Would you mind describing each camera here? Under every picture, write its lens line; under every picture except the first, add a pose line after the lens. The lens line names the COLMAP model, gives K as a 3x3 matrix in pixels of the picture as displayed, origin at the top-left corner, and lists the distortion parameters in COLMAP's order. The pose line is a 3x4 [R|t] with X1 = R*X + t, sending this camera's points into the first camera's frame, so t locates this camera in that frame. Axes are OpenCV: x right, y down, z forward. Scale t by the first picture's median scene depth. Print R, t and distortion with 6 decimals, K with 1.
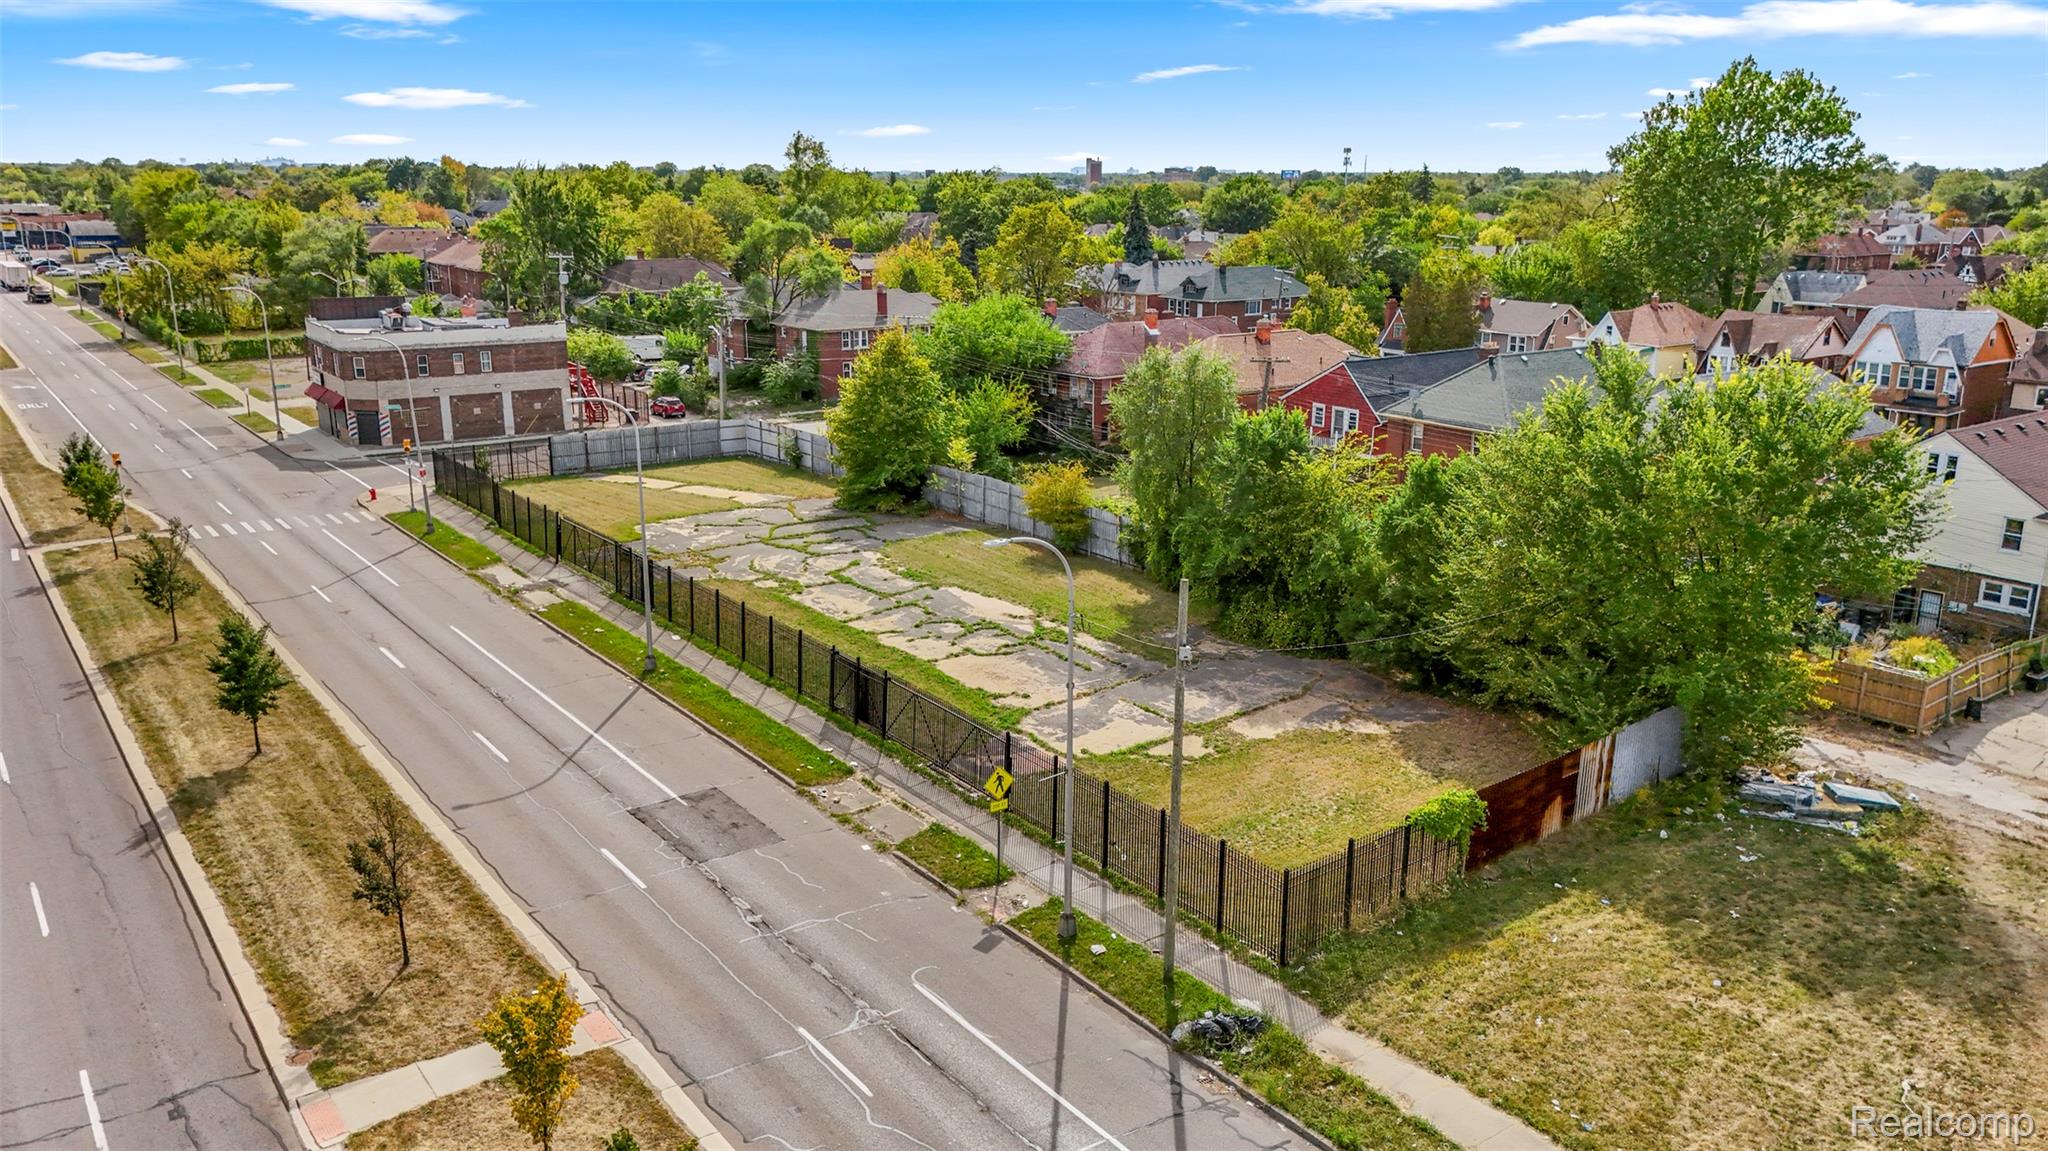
lens RADIAL K [[1489.0, 0, 1036.8], [0, 1489.0, 628.2], [0, 0, 1]] dist [0.072769, -0.089826]
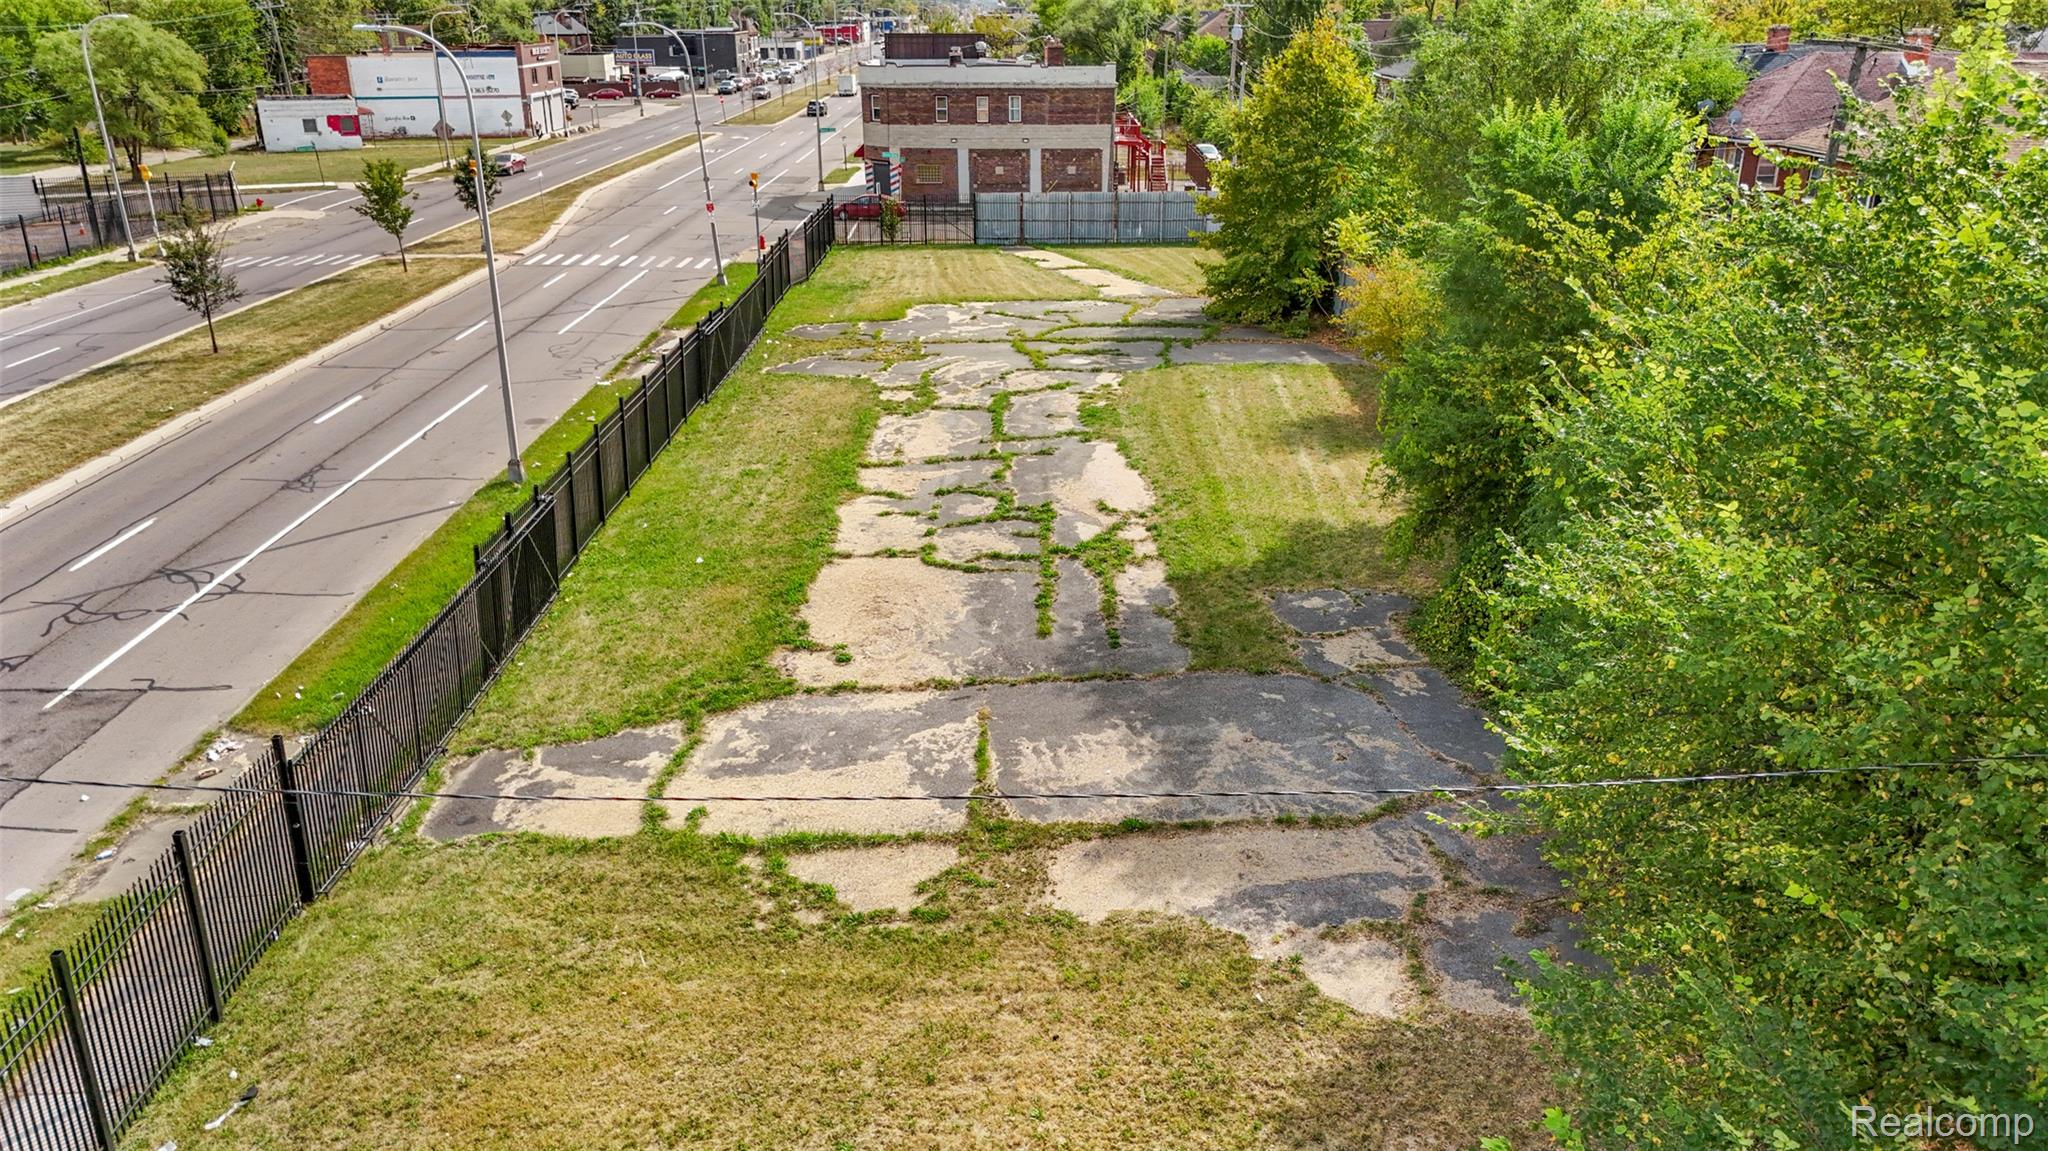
lens RADIAL K [[1489.0, 0, 1036.8], [0, 1489.0, 628.2], [0, 0, 1]] dist [0.072769, -0.089826]
pose [[0.807768, 0.221246, -0.546407, 0.332480], [-0.166025, 0.974761, 0.149252, -0.051607], [0.565638, -0.029844, 0.824114, 0.677807]]
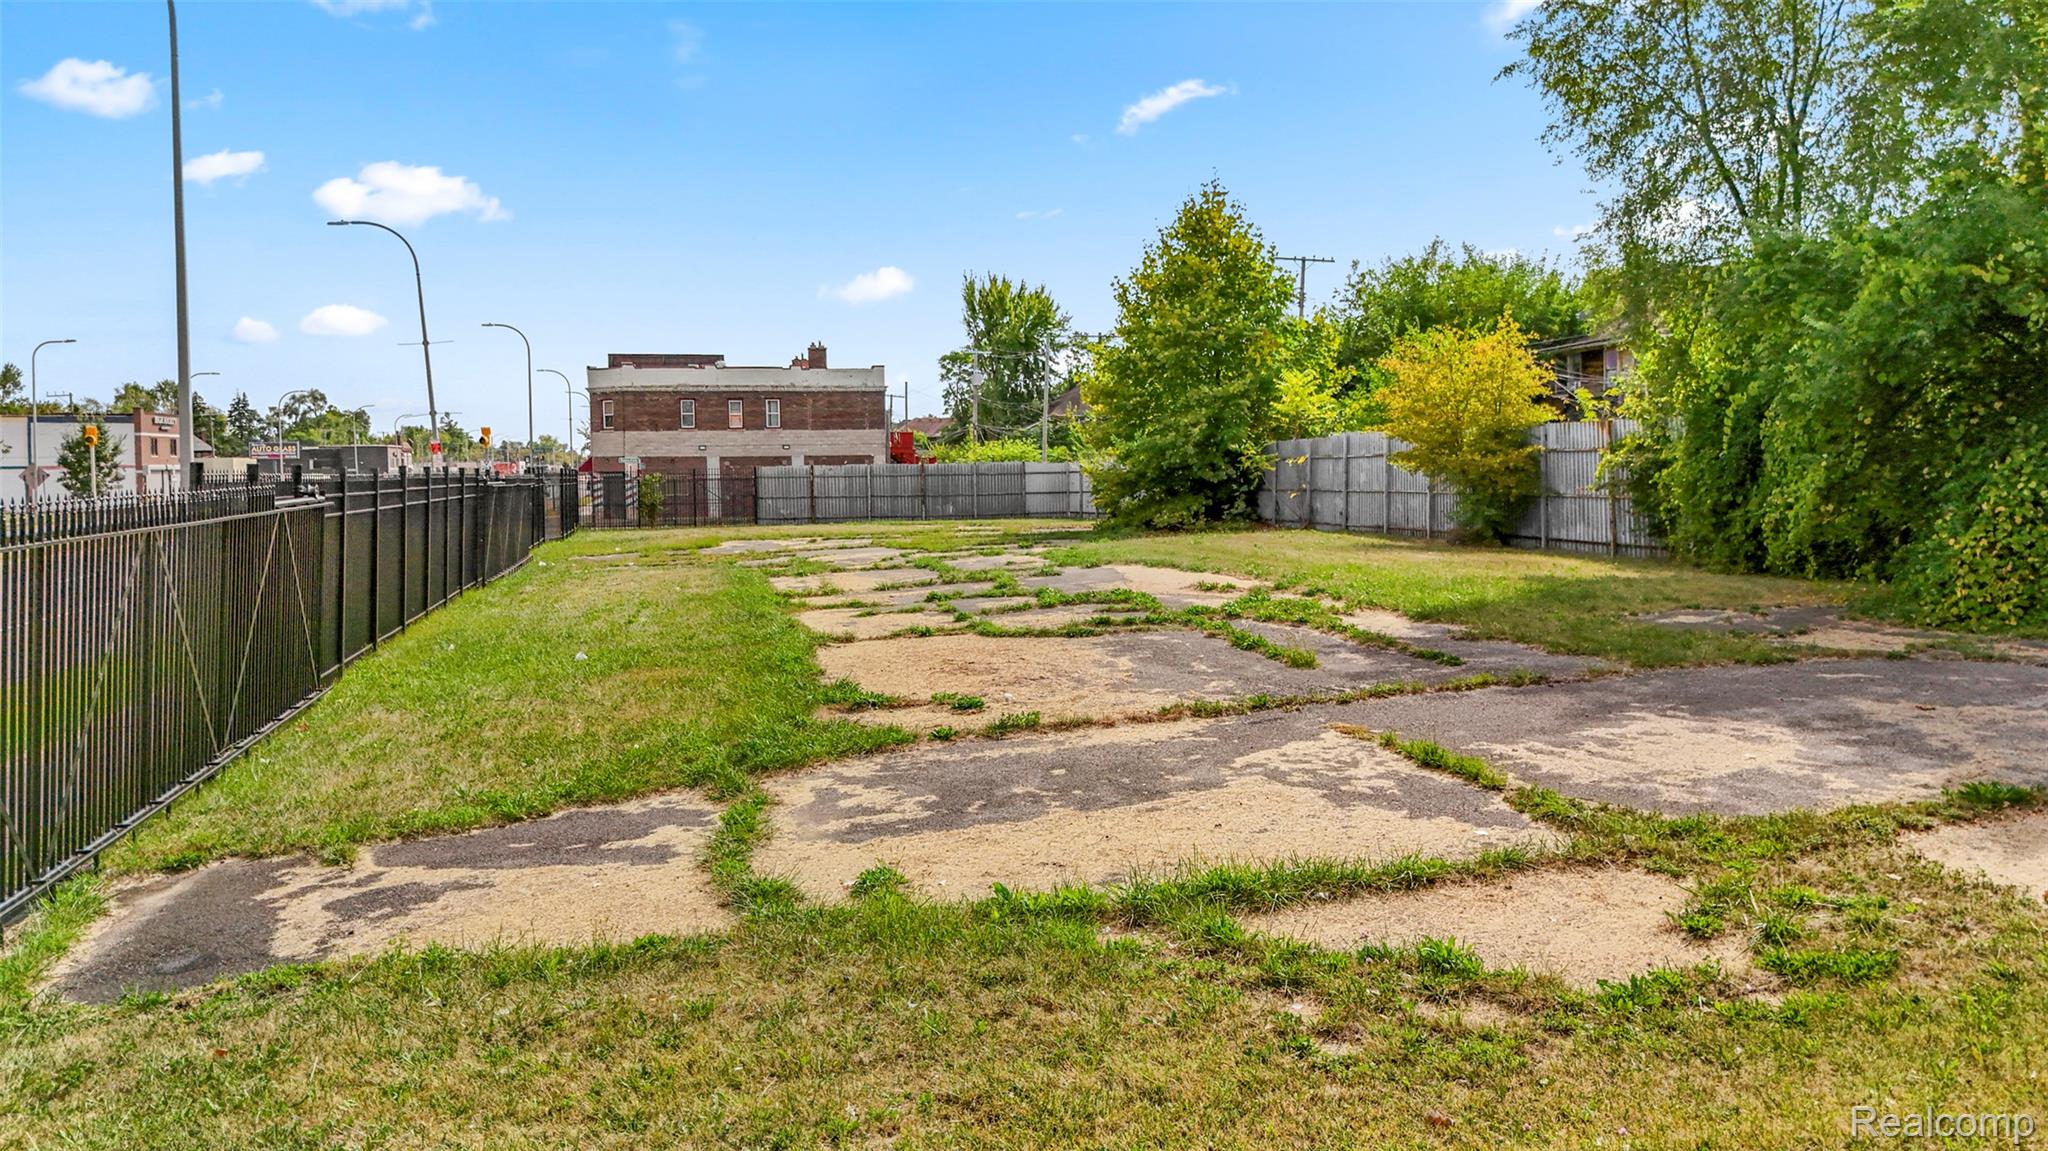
lens RADIAL K [[1542.7, 0, 1059.5], [0, 1542.7, 572.5], [0, 0, 1]] dist [0.075352, -0.107169]
pose [[0.923346, 0.006530, -0.383914, 0.112221], [-0.090519, 0.975377, -0.201114, 0.079503], [0.373148, 0.220449, 0.901201, 0.826085]]
